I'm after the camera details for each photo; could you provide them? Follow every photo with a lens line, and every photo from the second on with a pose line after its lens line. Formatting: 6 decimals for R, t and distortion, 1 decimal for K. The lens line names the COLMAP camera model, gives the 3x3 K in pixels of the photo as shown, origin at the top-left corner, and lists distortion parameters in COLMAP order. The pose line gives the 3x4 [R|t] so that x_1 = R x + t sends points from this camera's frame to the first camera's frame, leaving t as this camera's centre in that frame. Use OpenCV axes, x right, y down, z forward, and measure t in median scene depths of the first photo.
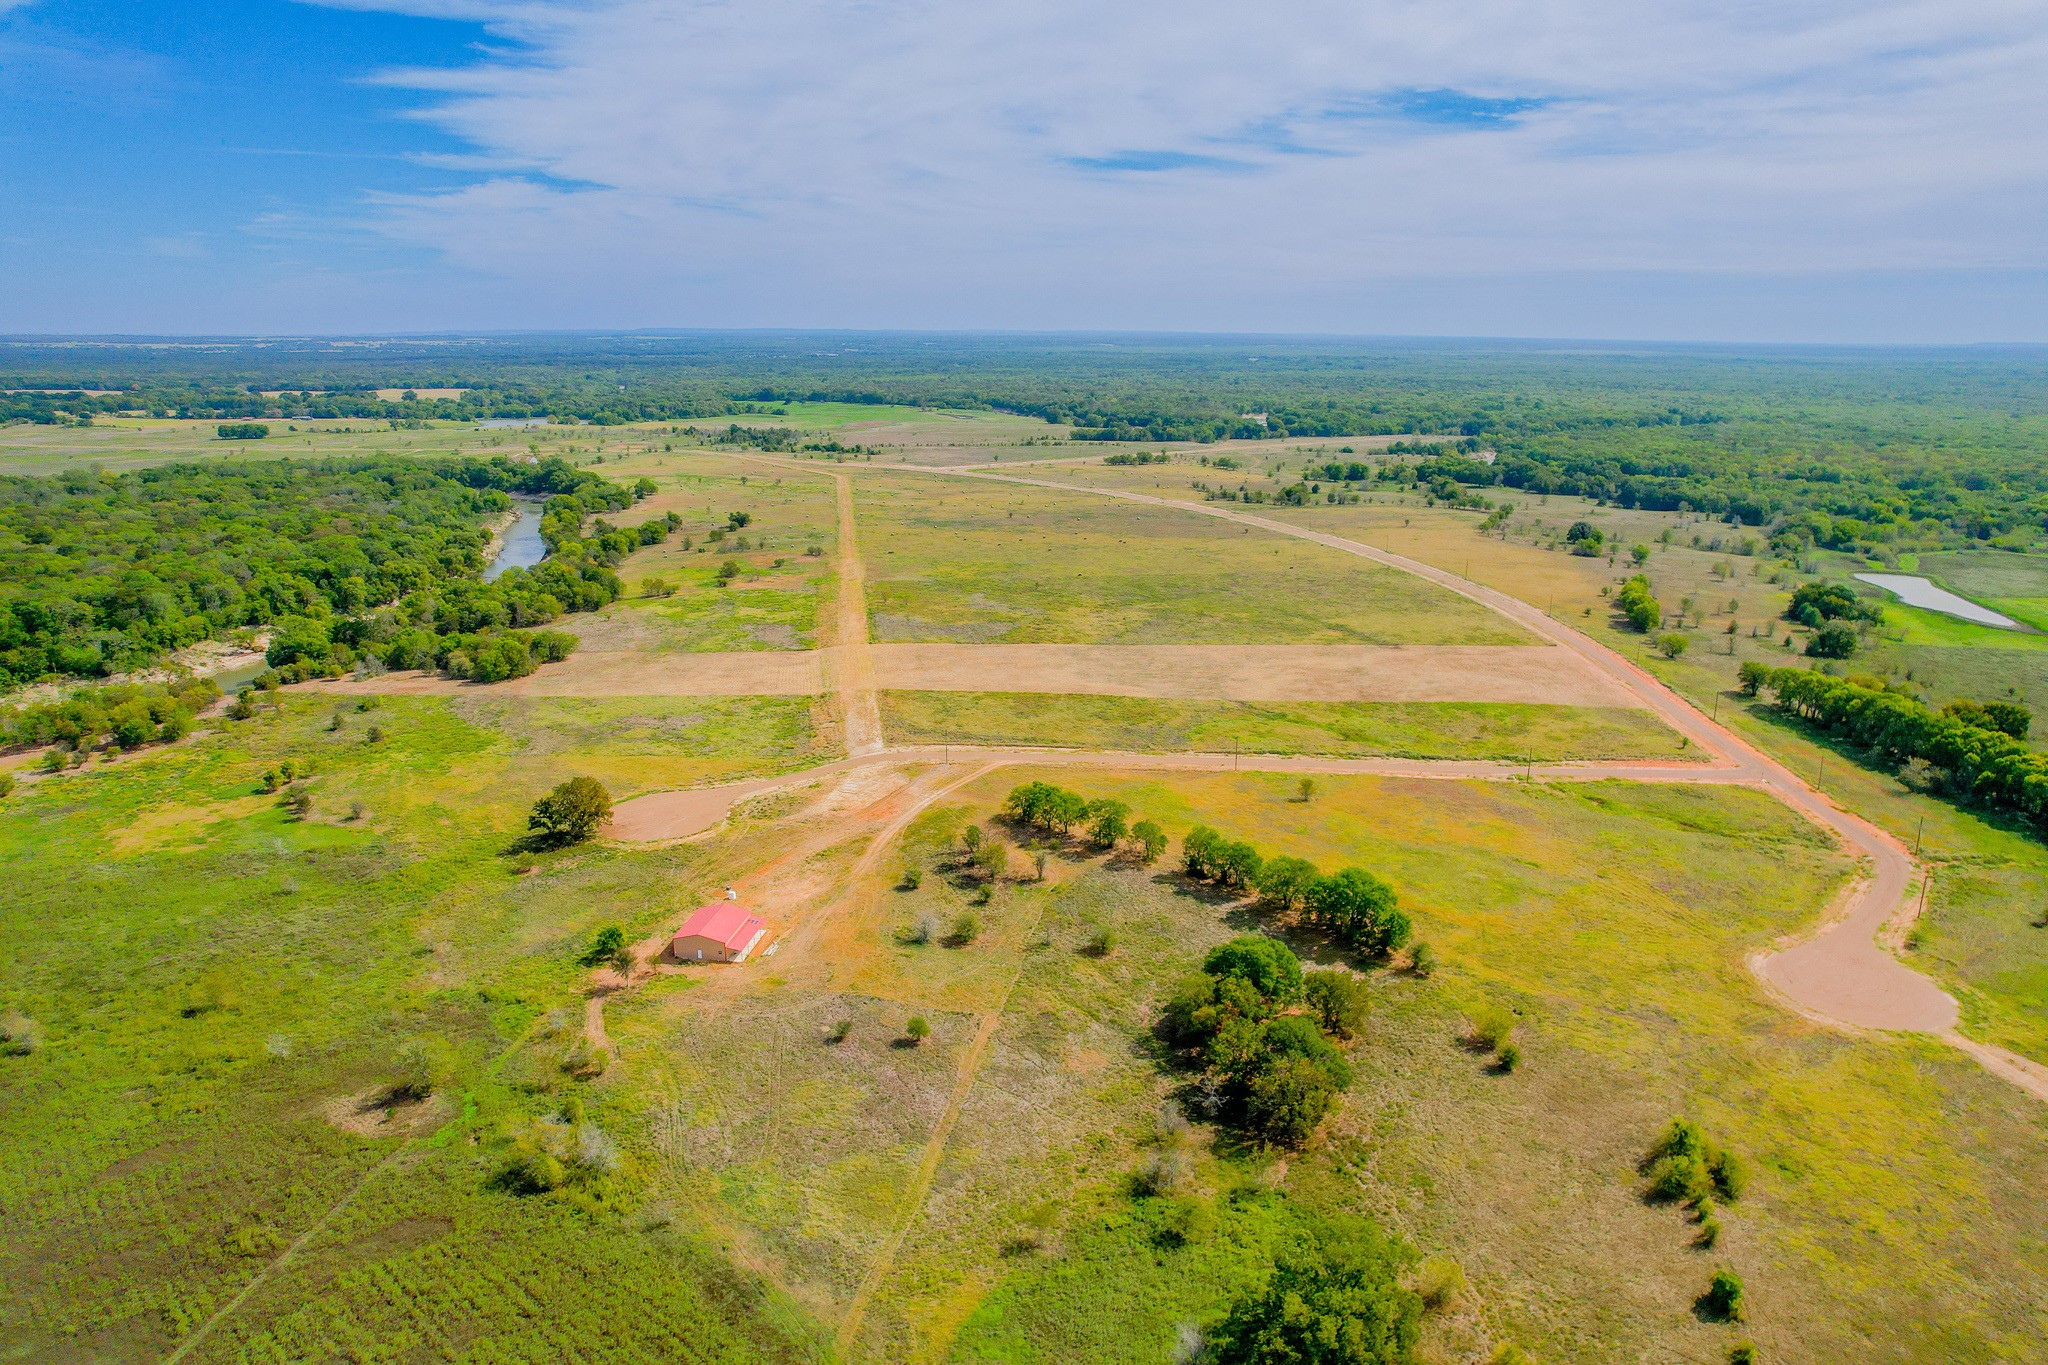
lens RADIAL K [[1313.2, 0, 1025.2], [0, 1313.2, 685.8], [0, 0, 1]] dist [-0.072498, 0.063648]
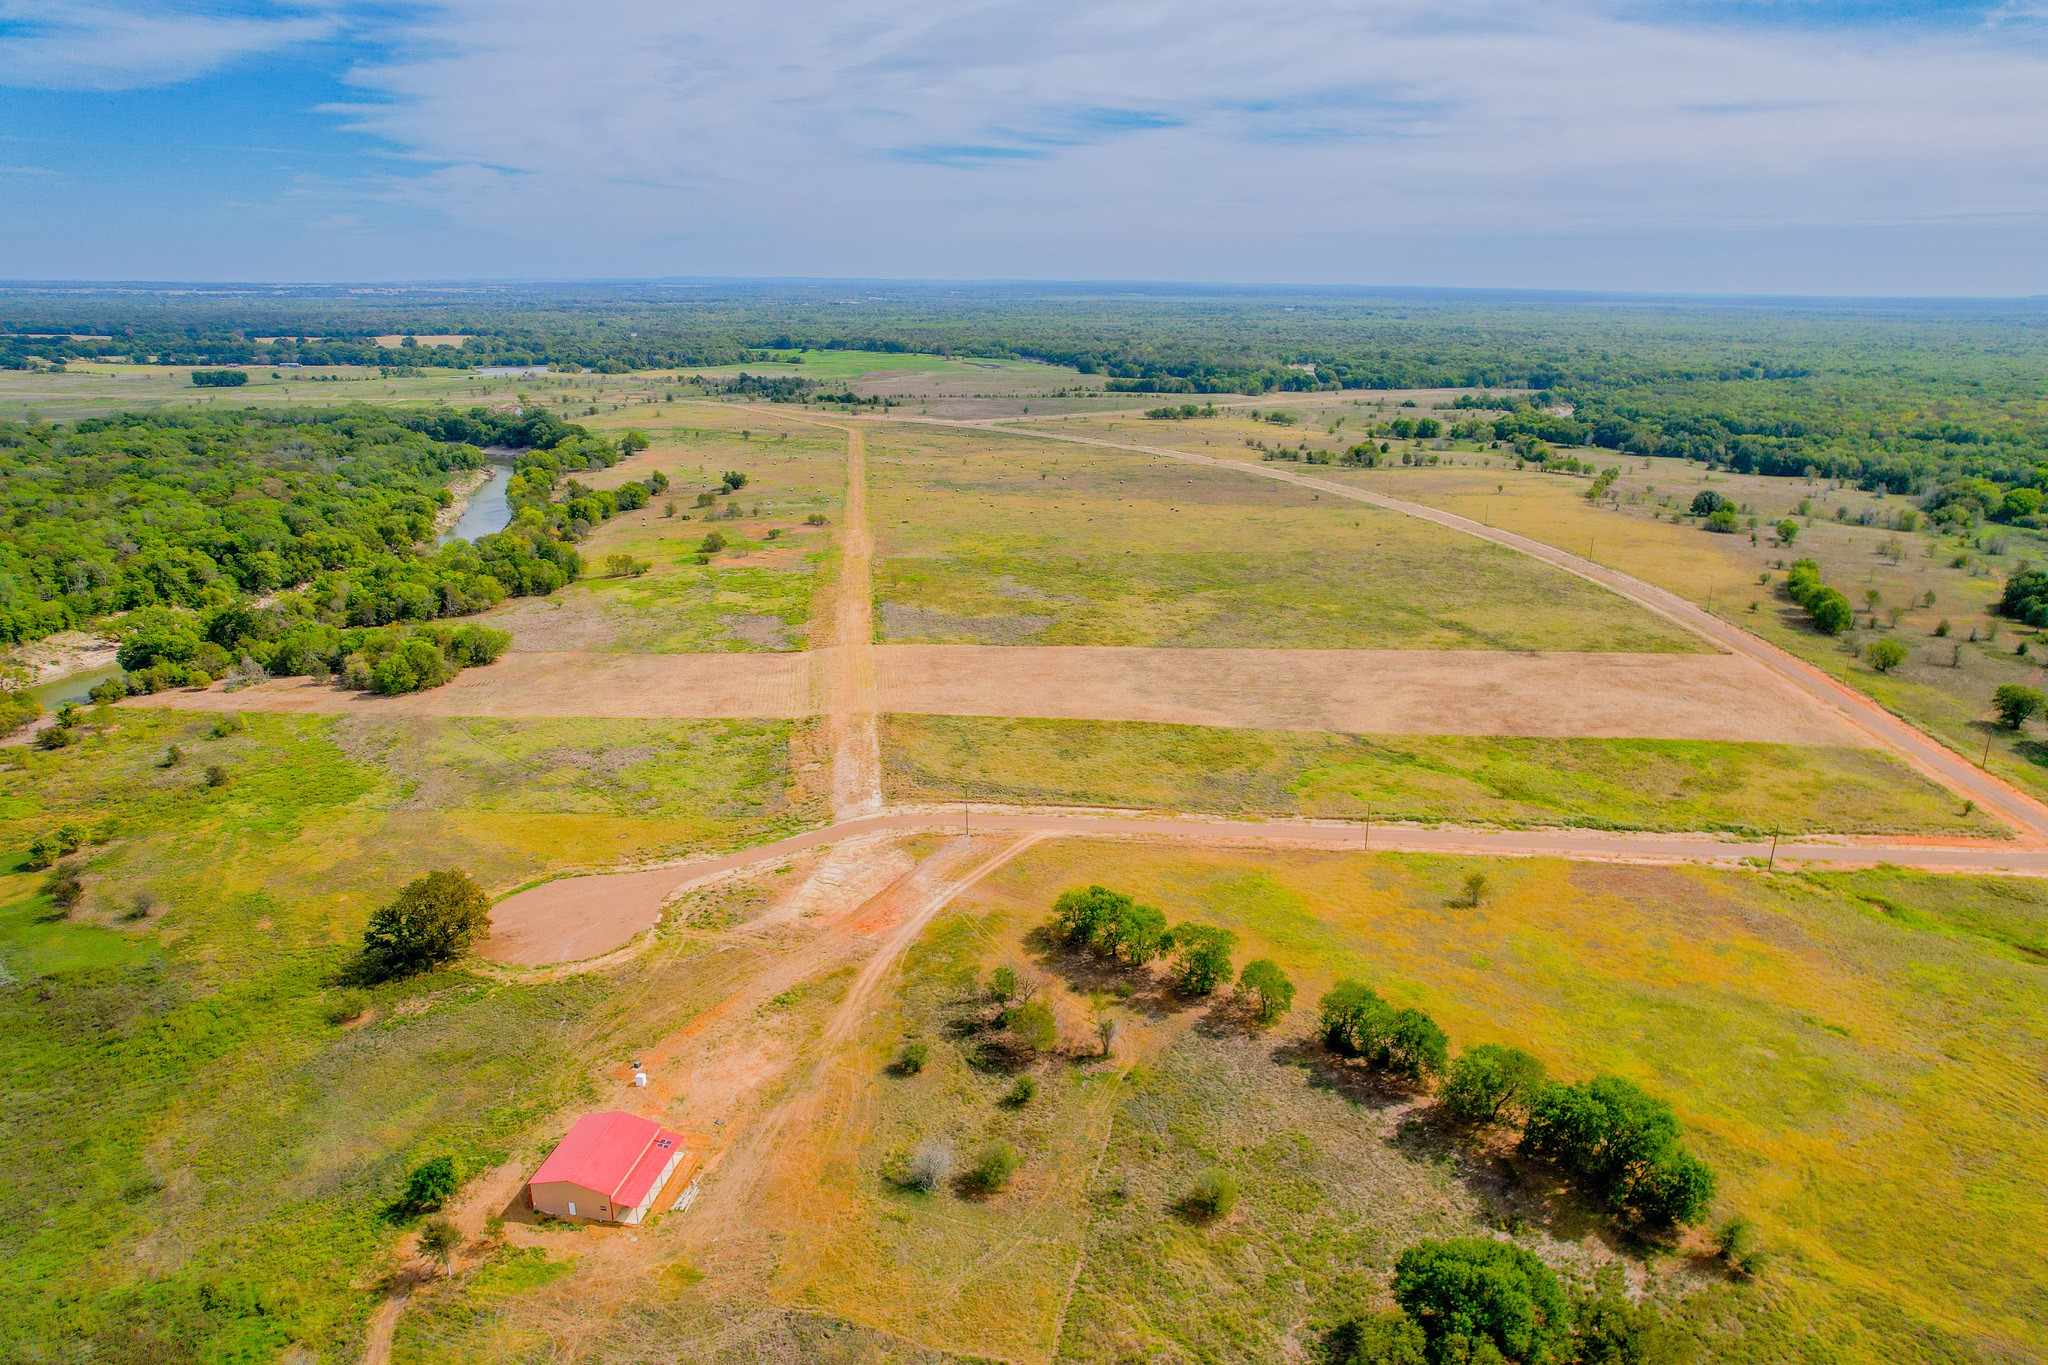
lens RADIAL K [[1313.2, 0, 1038.2], [0, 1313.2, 686.0], [0, 0, 1]] dist [-0.072498, 0.063648]
pose [[0.999941, 0.006769, -0.008488, -0.011469], [-0.006462, 0.999344, 0.035637, -0.039194], [0.008723, -0.035580, 0.999329, 0.216616]]
